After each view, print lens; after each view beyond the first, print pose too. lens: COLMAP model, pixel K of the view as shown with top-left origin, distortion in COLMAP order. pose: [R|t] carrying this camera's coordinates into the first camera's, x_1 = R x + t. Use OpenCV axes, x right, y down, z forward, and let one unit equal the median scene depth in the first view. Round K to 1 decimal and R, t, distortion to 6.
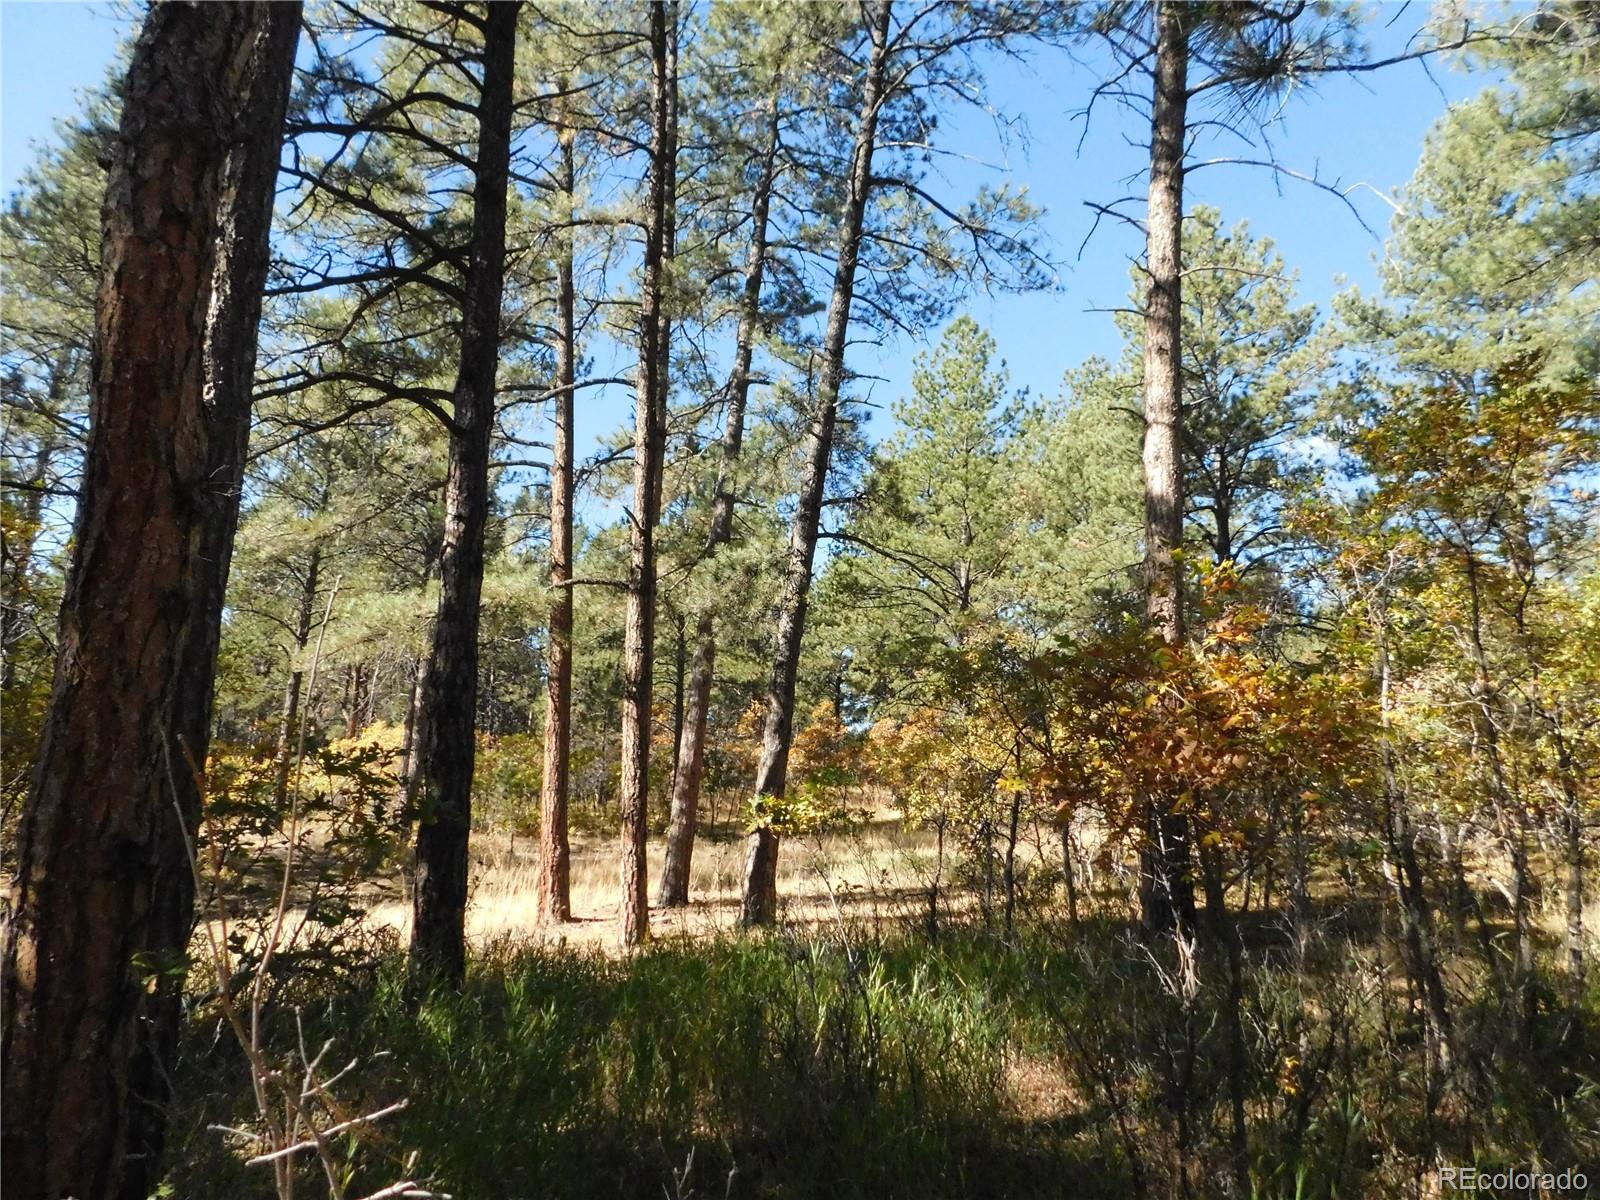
lens RADIAL K [[1067.0, 0, 802.5], [0, 1067.0, 592.7], [0, 0, 1]] dist [-0.067190, 0.052515]
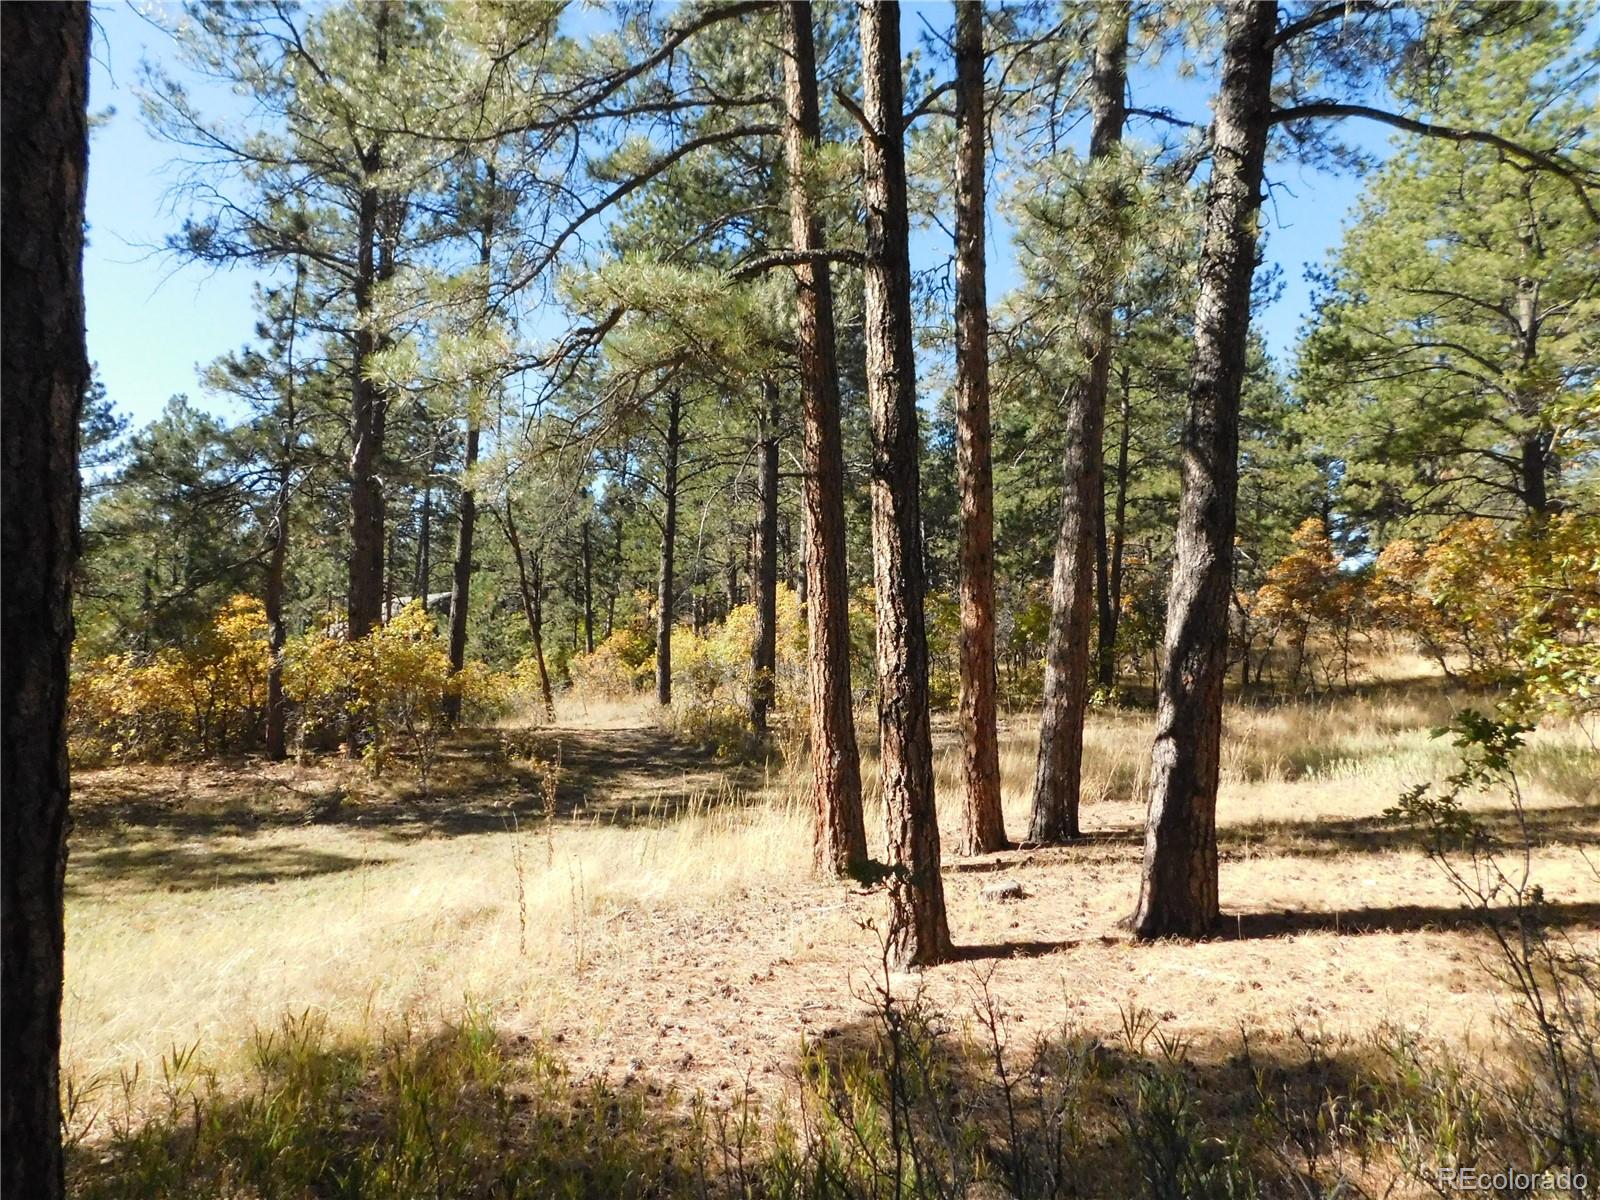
lens RADIAL K [[1067.0, 0, 802.5], [0, 1067.0, 592.7], [0, 0, 1]] dist [-0.067190, 0.052515]
pose [[0.908032, -0.051415, -0.415734, 0.007131], [0.106100, 0.988306, 0.109513, 0.073121], [0.405242, -0.143551, 0.902869, 0.409566]]
